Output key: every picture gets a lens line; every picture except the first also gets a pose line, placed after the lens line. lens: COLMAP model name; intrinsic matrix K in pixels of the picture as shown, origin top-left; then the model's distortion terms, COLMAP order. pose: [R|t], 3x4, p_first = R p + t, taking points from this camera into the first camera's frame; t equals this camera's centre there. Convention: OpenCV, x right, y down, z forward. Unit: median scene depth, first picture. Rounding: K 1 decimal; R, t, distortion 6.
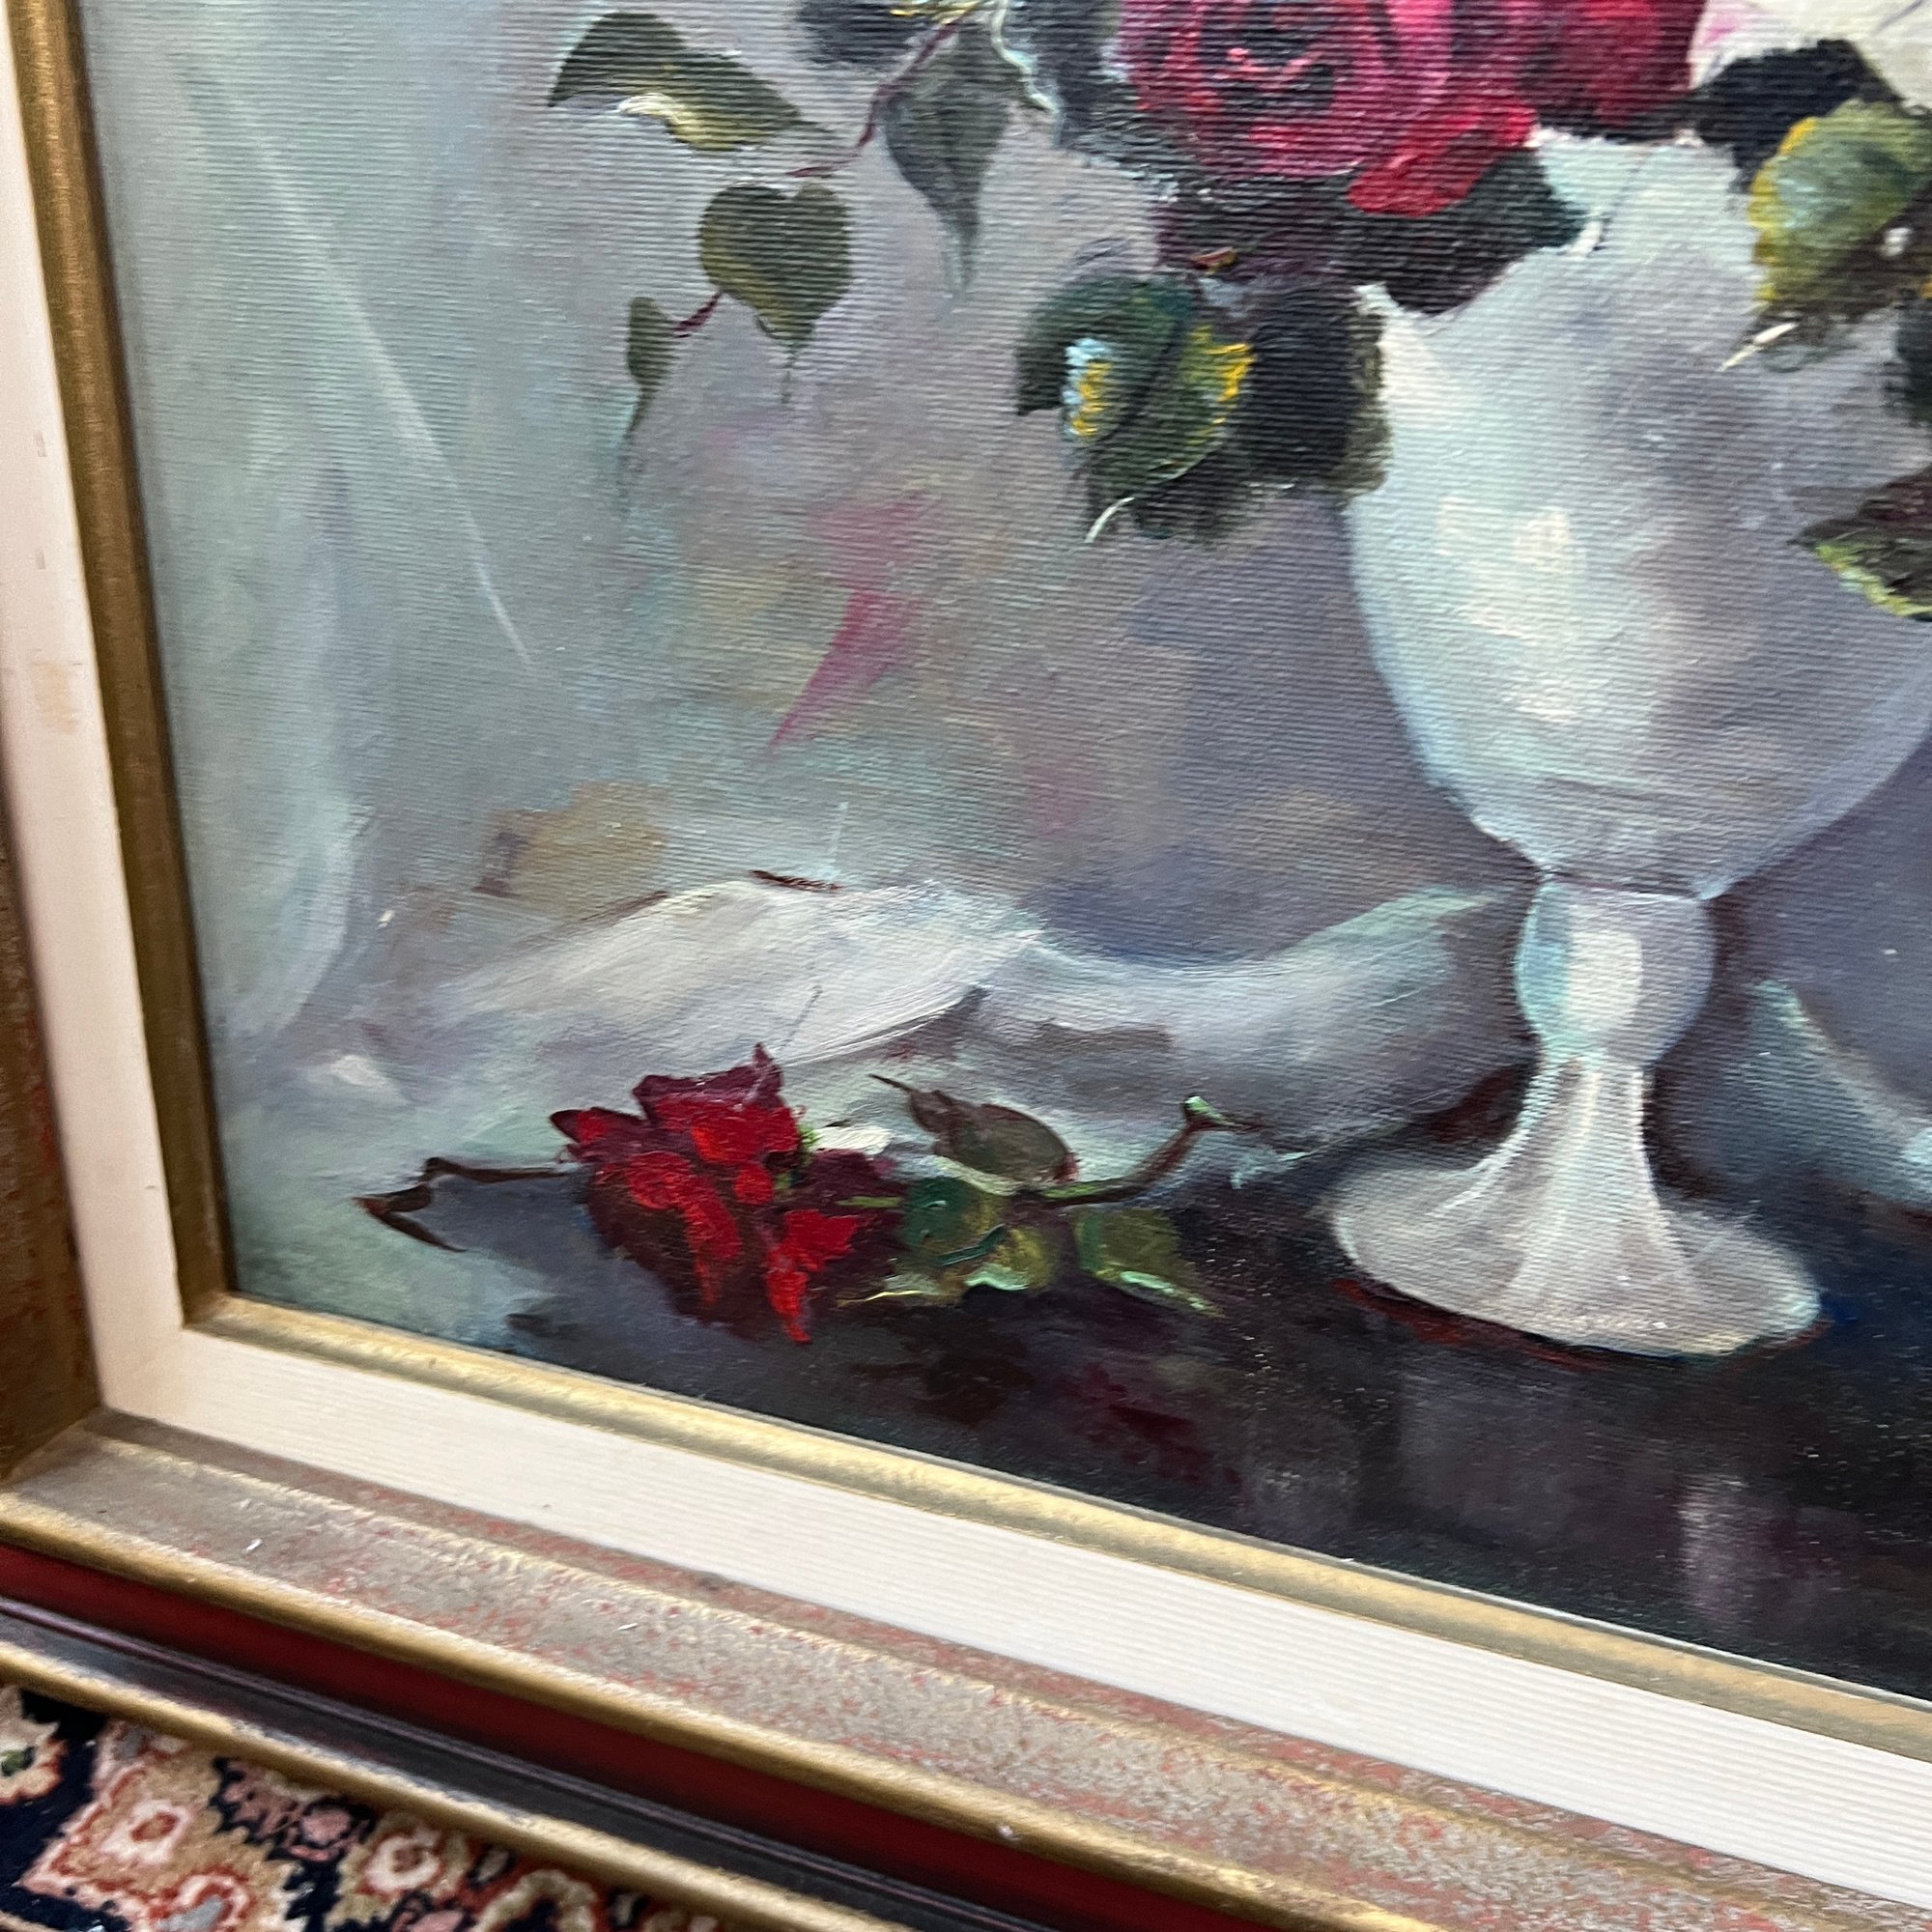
lens RADIAL K [[1945.1, 0, 962.9], [0, 1945.1, 944.8], [0, 0, 1]] dist [-0.002963, 0.000000]
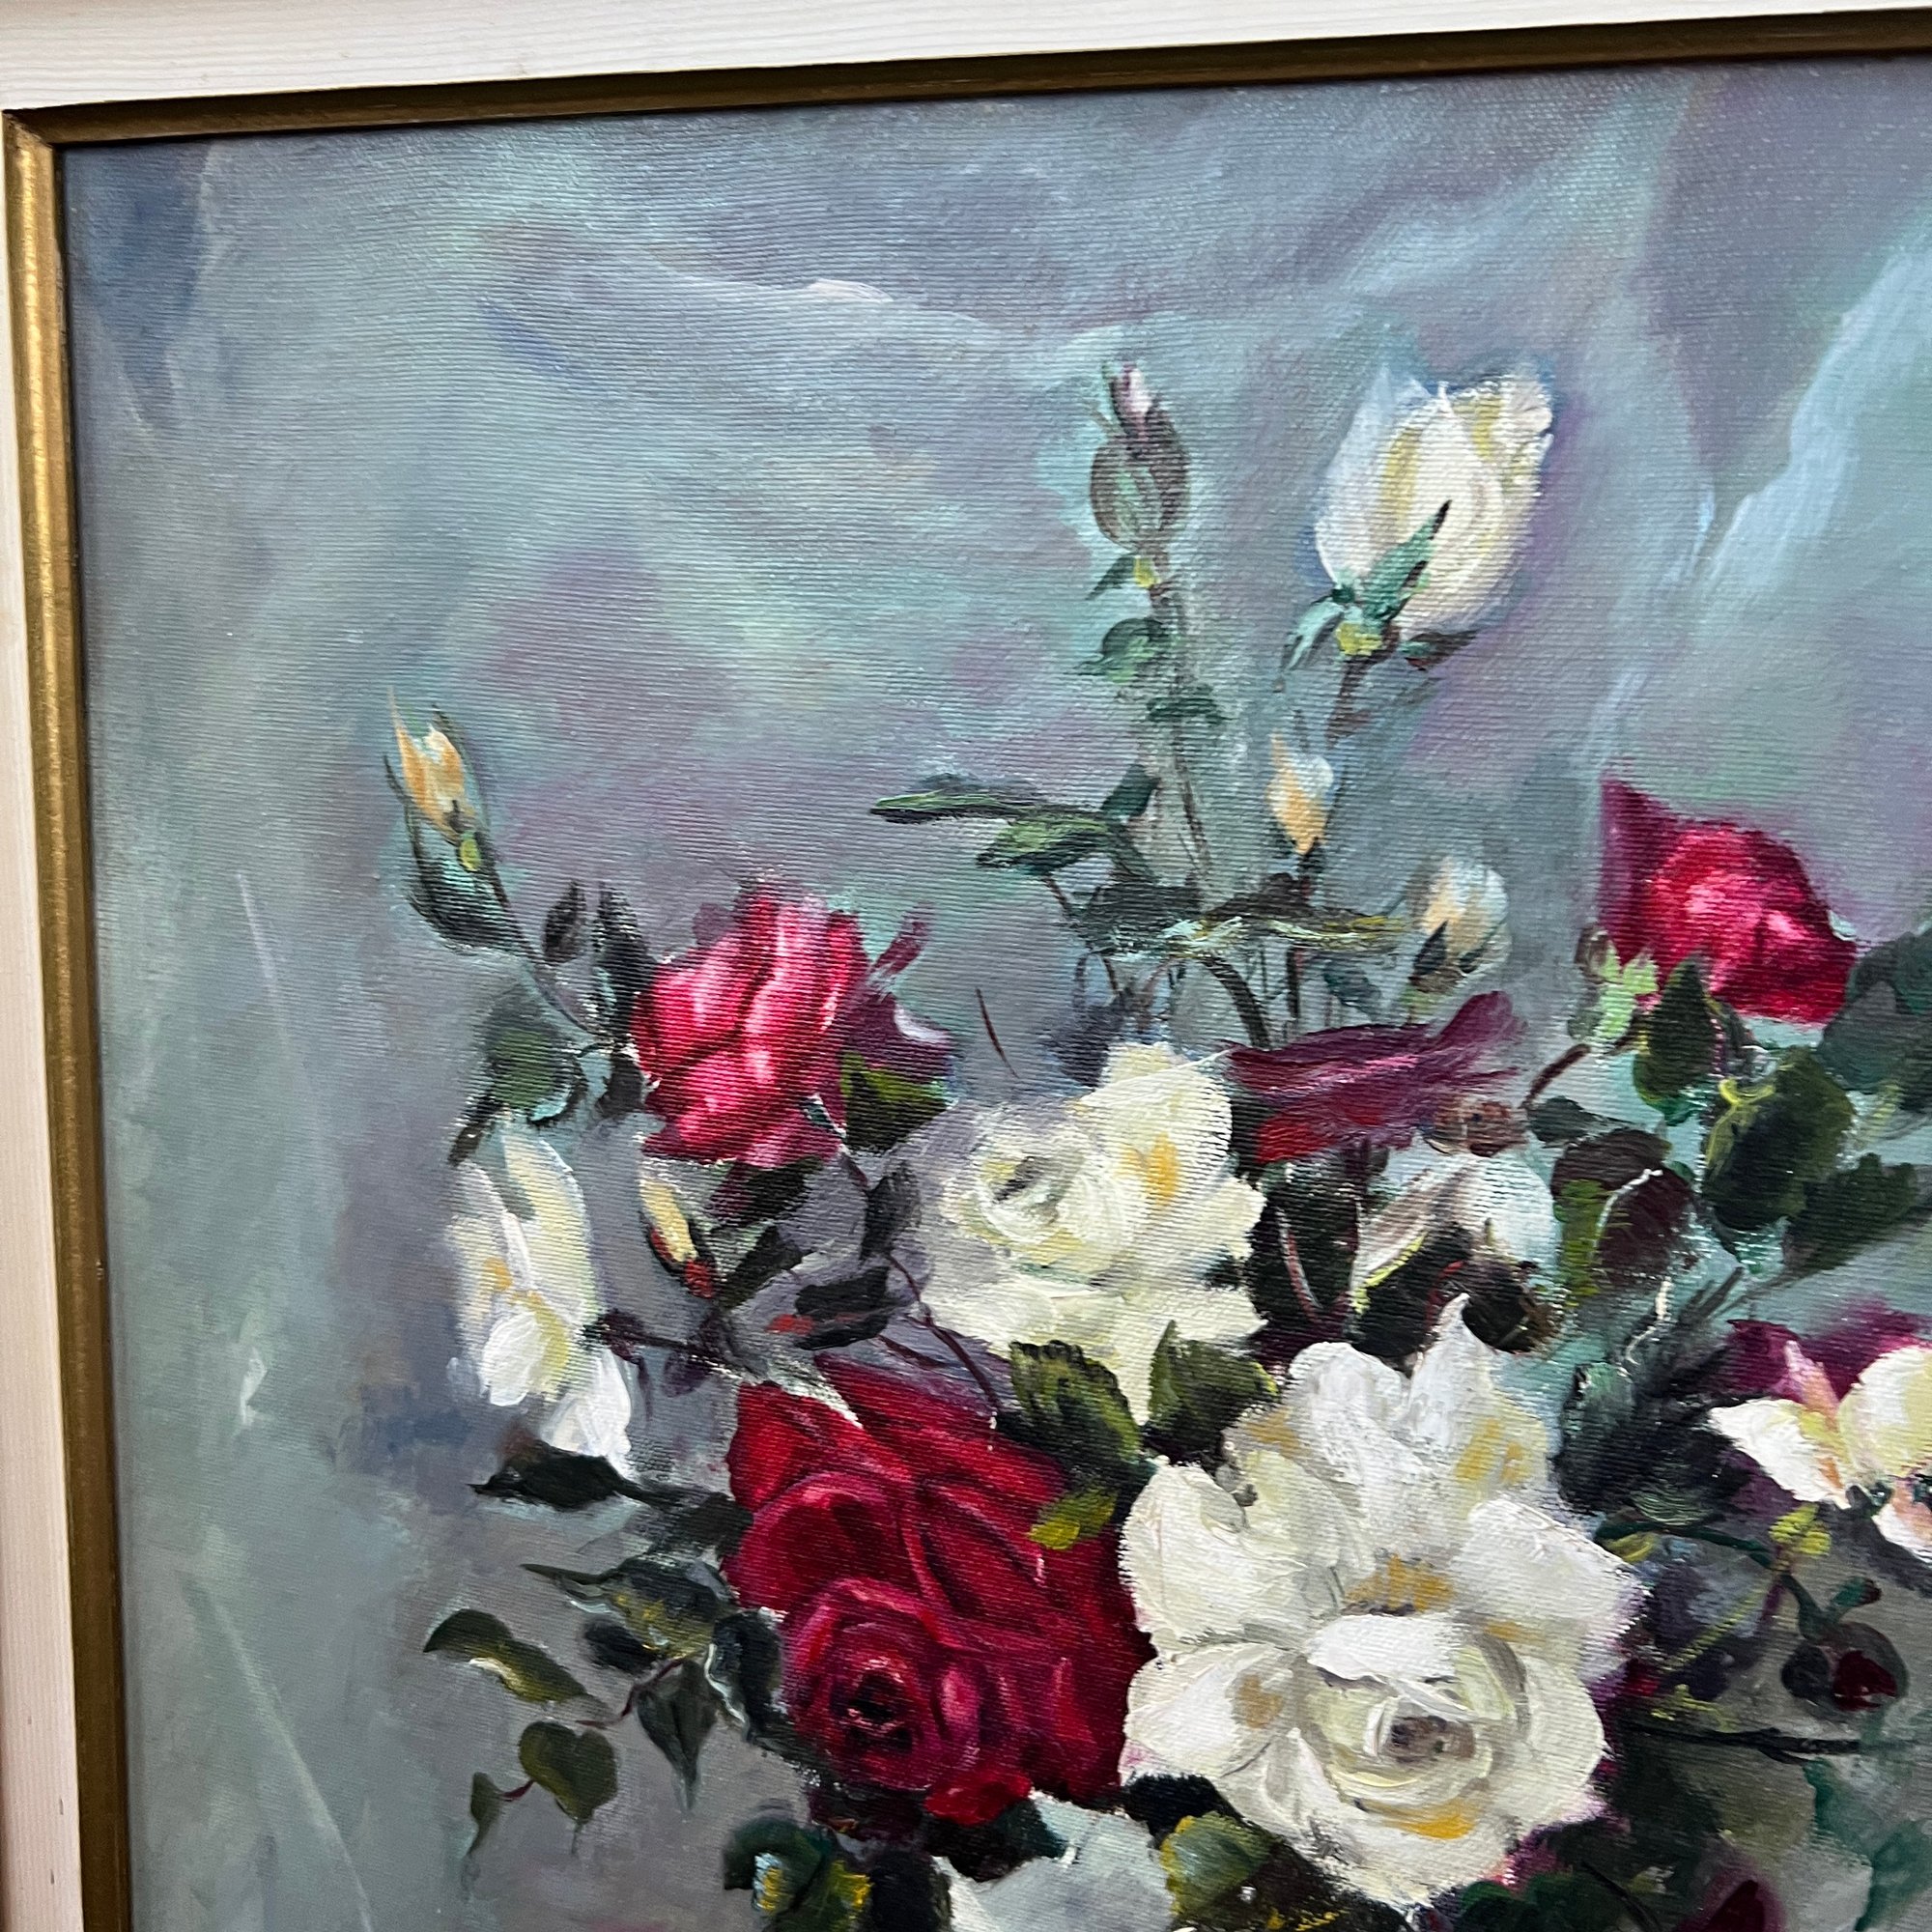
lens RADIAL K [[1945.1, 0, 955.7], [0, 1945.1, 965.7], [0, 0, 1]] dist [-0.002963, 0.000000]
pose [[0.999912, 0.008076, 0.010535, 0.180574], [-0.005423, 0.972919, -0.231081, -0.608196], [-0.012116, 0.231004, 0.972877, -0.601993]]
